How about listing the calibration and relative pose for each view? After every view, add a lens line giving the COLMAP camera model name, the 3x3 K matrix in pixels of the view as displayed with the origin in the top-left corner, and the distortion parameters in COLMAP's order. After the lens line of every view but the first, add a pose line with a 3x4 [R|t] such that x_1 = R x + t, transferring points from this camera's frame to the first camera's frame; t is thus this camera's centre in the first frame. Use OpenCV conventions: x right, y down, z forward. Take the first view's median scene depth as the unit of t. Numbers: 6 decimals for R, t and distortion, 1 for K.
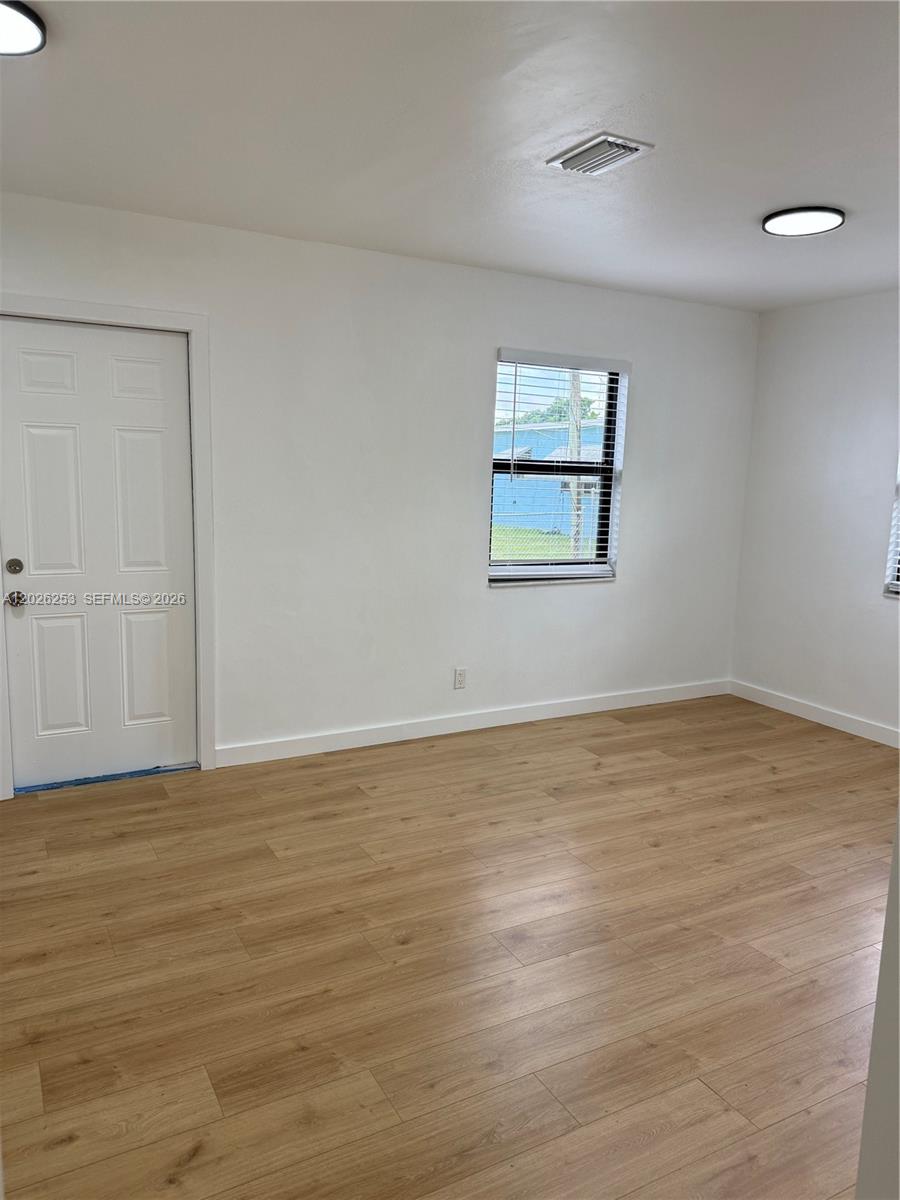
lens RADIAL K [[843.2, 0, 427.0], [0, 843.2, 598.8], [0, 0, 1]] dist [0.006544, 0.003448]
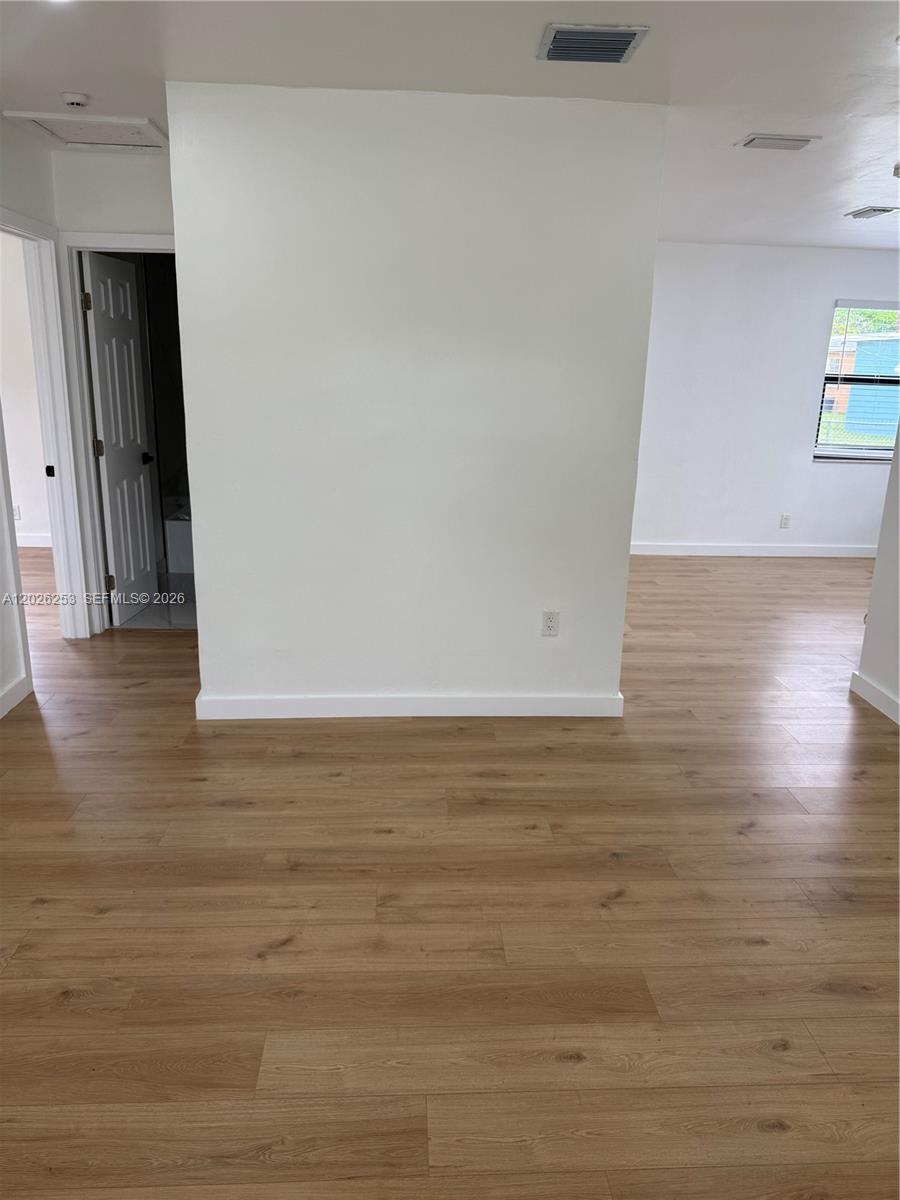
lens RADIAL K [[877.7, 0, 450.0], [0, 877.7, 600.0], [0, 0, 1]] dist [0.008332, 0.003080]
pose [[0.916037, 0.116724, -0.383733, 0.178177], [-0.077874, 0.990271, 0.115324, 0.160883], [0.393461, -0.075758, 0.916215, -1.128293]]
